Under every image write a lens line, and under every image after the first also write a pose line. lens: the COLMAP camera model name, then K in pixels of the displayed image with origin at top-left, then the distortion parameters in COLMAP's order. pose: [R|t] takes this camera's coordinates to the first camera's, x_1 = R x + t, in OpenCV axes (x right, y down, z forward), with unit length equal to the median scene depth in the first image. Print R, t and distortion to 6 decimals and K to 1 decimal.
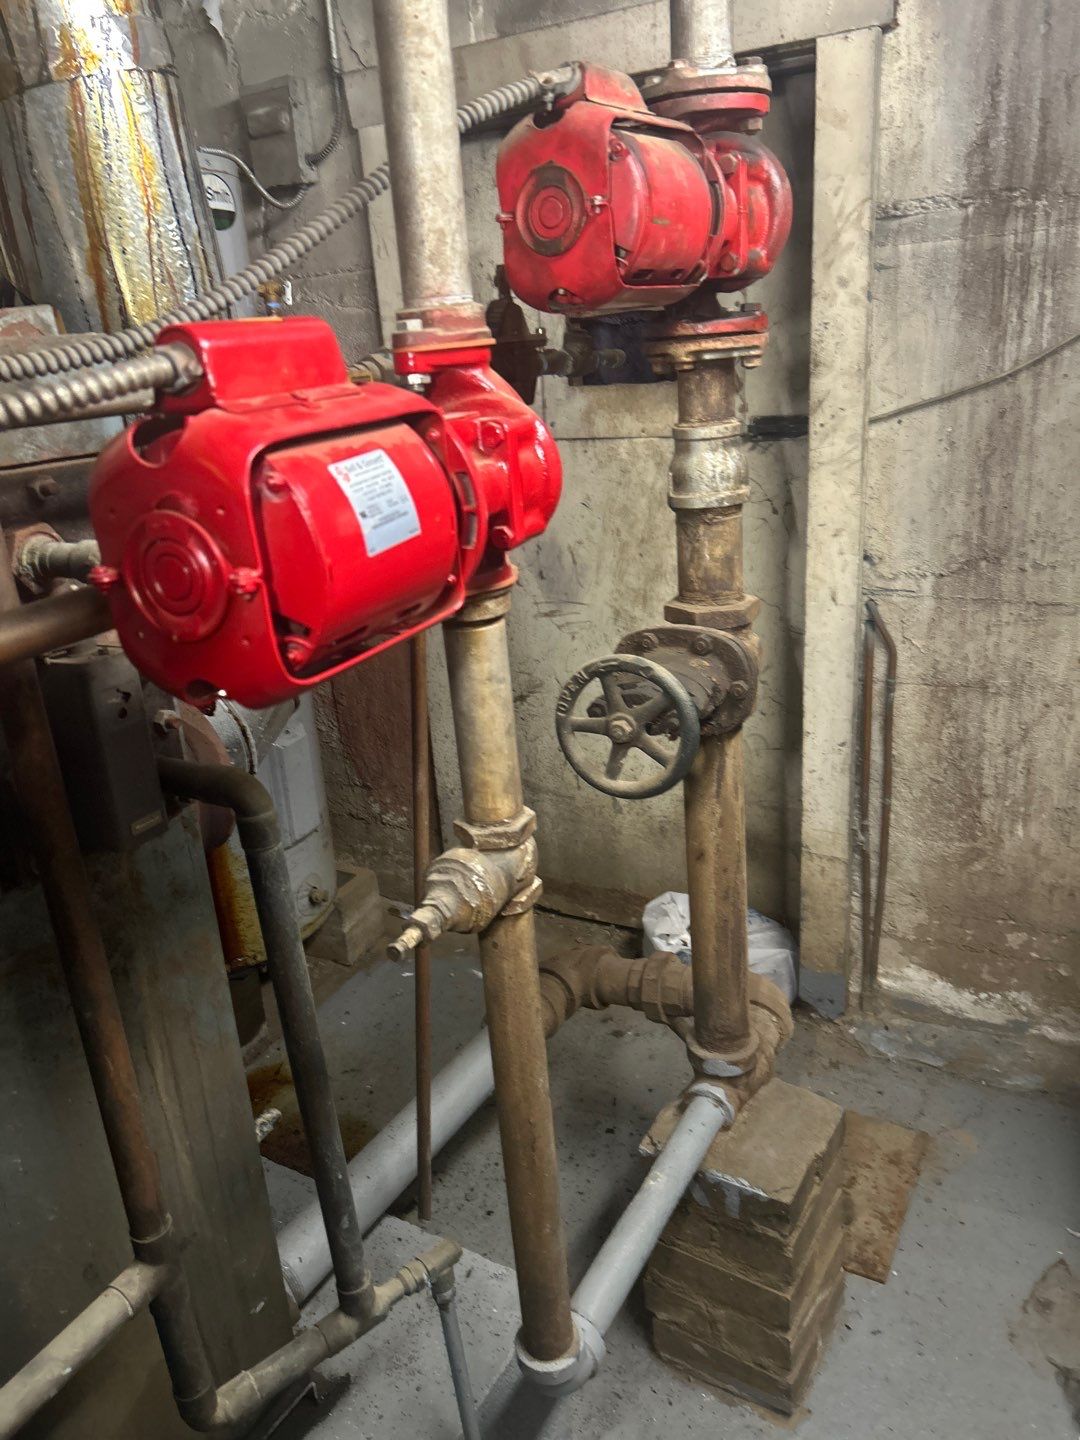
lens RADIAL K [[1089.7, 0, 530.2], [0, 1089.7, 731.4], [0, 0, 1]] dist [0.031711, -0.037021]
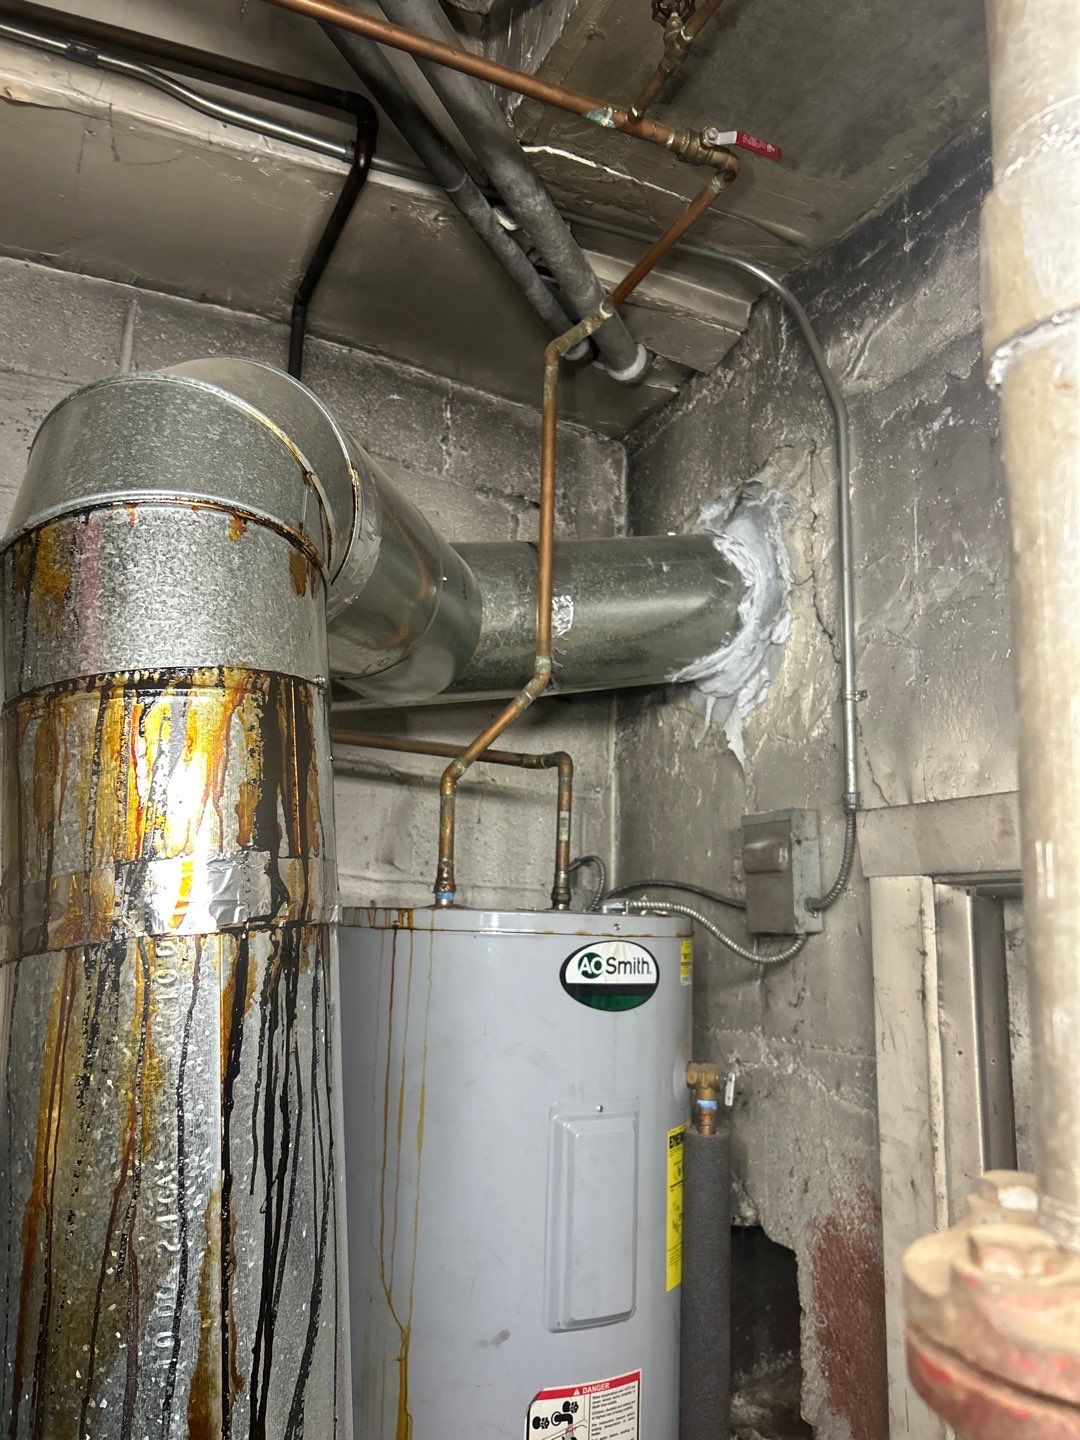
lens RADIAL K [[1089.7, 0, 540.9], [0, 1089.7, 718.3], [0, 0, 1]] dist [0.031711, -0.037021]
pose [[0.804458, -0.014935, -0.593822, 0.135170], [-0.288653, 0.863887, -0.412769, -0.381426], [0.519160, 0.503464, 0.690649, 0.457635]]
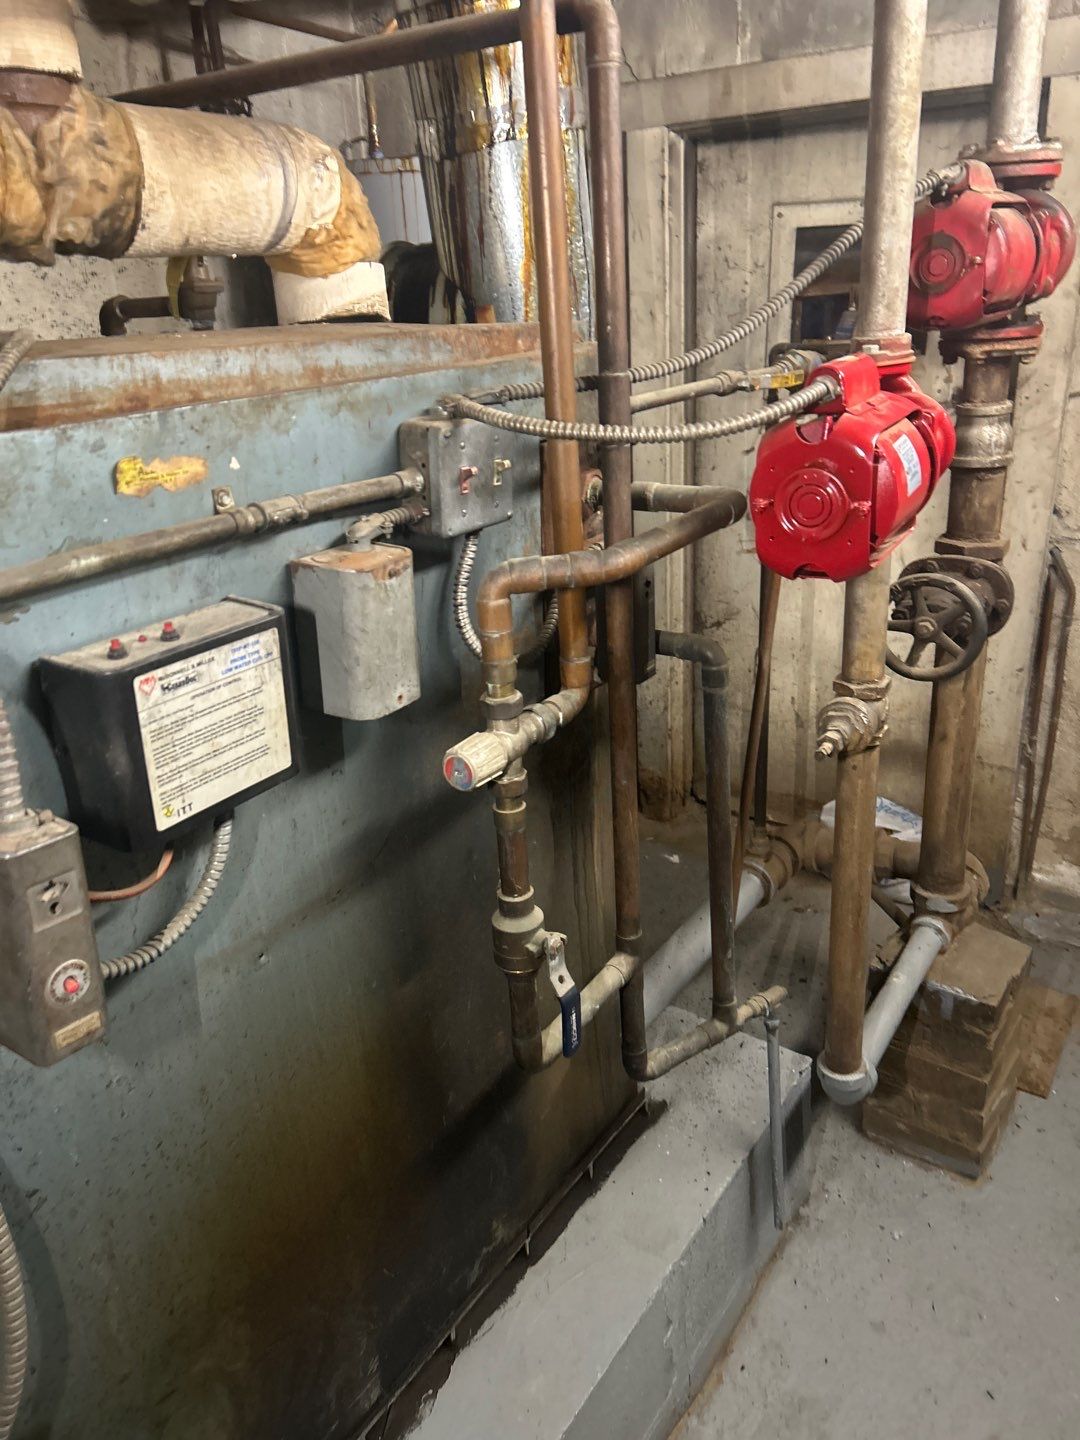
lens RADIAL K [[1089.7, 0, 525.2], [0, 1089.7, 716.6], [0, 0, 1]] dist [0.031711, -0.037021]
pose [[0.996908, 0.046522, -0.063331, -0.219976], [-0.044159, 0.998293, 0.038226, 0.052752], [0.065002, -0.035312, 0.997260, -0.279982]]
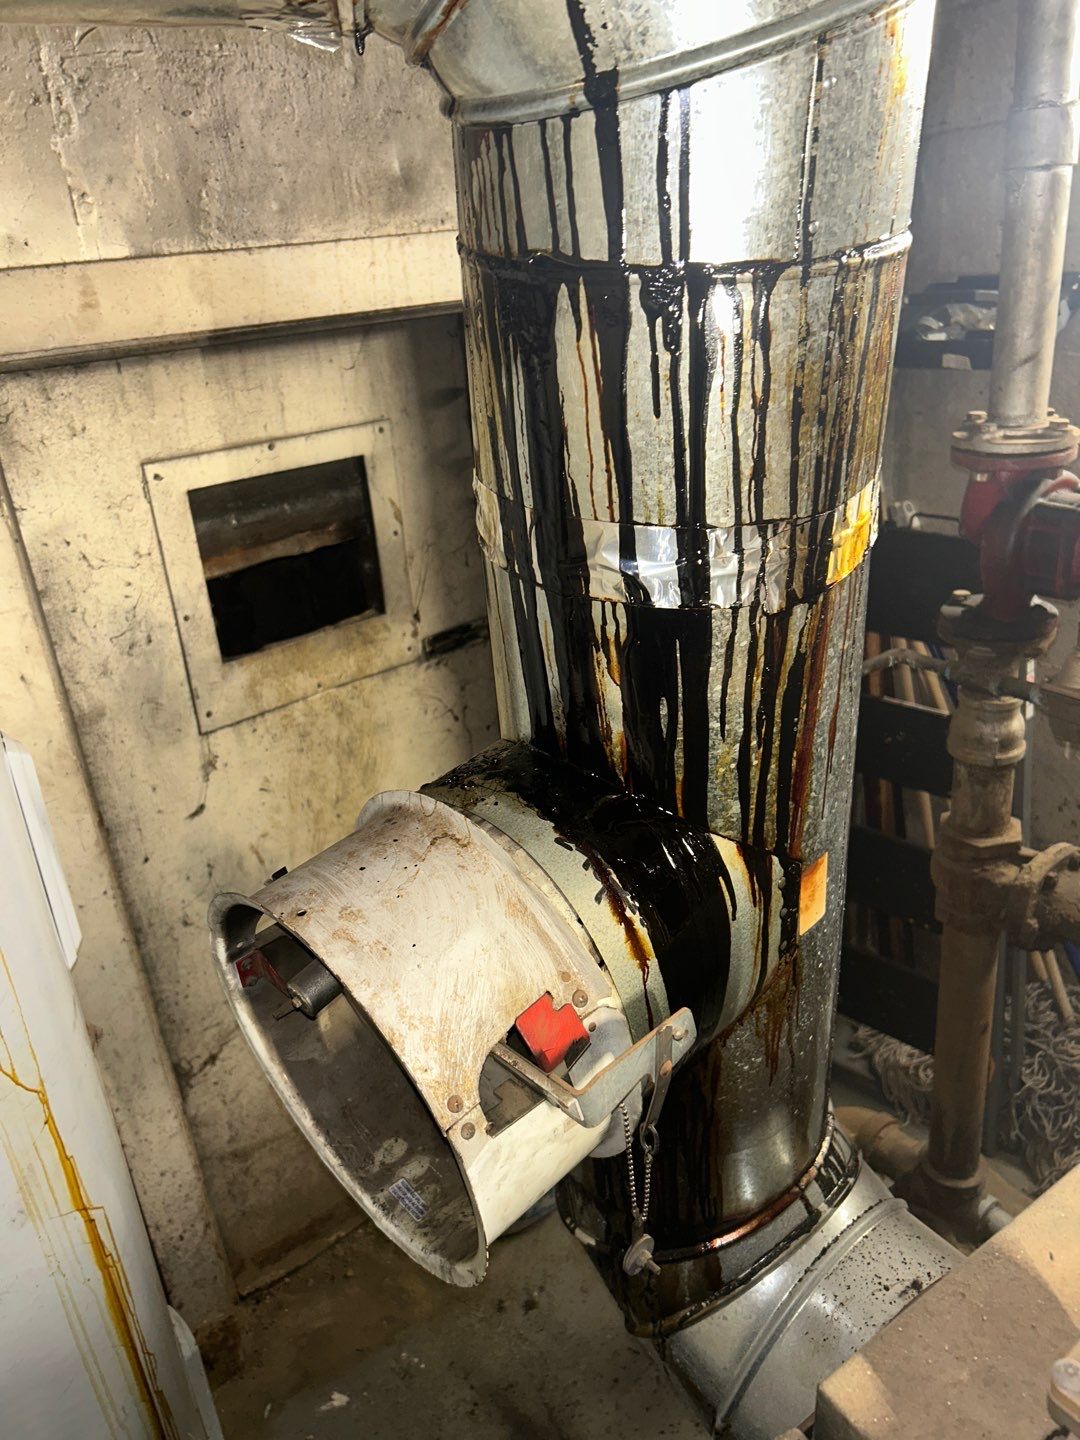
lens RADIAL K [[1089.7, 0, 533.9], [0, 1089.7, 729.2], [0, 0, 1]] dist [0.031711, -0.037021]
pose [[0.379674, -0.352906, 0.855164, -0.809806], [0.374964, 0.903752, 0.206482, -0.502470], [-0.845724, 0.242260, 0.475458, 0.644390]]
